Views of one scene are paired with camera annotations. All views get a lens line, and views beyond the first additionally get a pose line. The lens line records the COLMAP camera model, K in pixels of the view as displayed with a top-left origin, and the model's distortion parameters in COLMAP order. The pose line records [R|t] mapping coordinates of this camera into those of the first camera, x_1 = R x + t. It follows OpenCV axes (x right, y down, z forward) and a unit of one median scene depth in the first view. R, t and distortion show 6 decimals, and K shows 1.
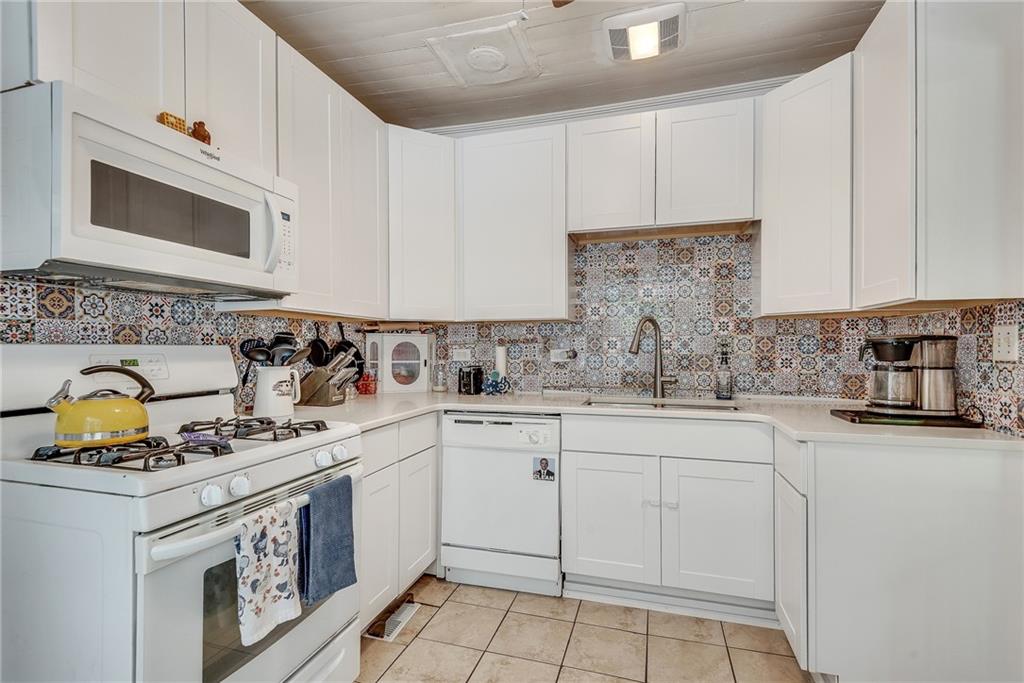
lens RADIAL K [[481.8, 0, 502.5], [0, 481.8, 347.2], [0, 0, 1]] dist [0.048447, -0.034218]
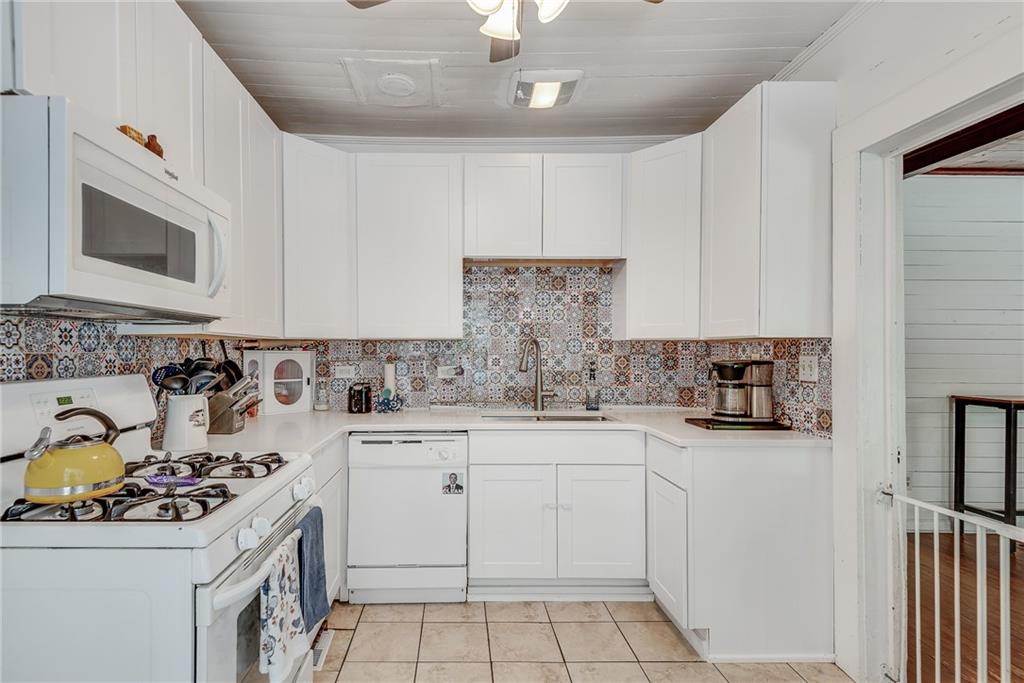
lens RADIAL K [[497.2, 0, 465.7], [0, 497.2, 354.7], [0, 0, 1]] dist [0.051336, -0.041100]
pose [[0.955352, 0.000479, 0.295470, -0.216634], [-0.002256, 0.999981, 0.005673, -0.036414], [-0.295462, -0.006087, 0.955335, -0.049801]]
